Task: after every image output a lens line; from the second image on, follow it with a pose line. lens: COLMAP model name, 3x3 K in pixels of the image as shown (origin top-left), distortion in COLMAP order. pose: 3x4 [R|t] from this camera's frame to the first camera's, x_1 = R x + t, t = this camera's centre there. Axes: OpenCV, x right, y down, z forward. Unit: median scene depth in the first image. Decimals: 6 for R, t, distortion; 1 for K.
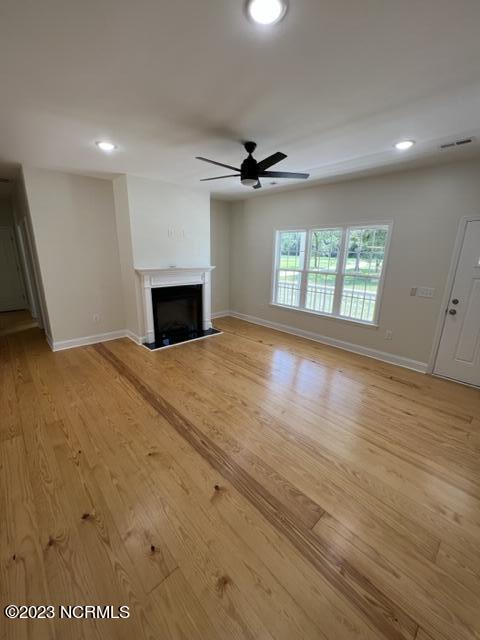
lens RADIAL K [[262.0, 0, 242.3], [0, 262.0, 320.1], [0, 0, 1]] dist [0.001626, -0.000064]
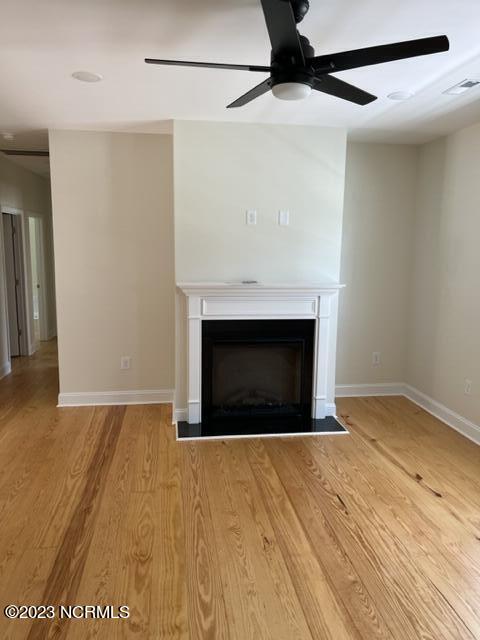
lens RADIAL K [[490.7, 0, 241.0], [0, 490.7, 317.6], [0, 0, 1]] dist [0.037947, -0.020750]
pose [[0.803426, 0.077150, -0.590385, 0.300274], [-0.146187, 0.986778, -0.069990, -0.069059], [0.577179, 0.142538, 0.804082, 0.248311]]
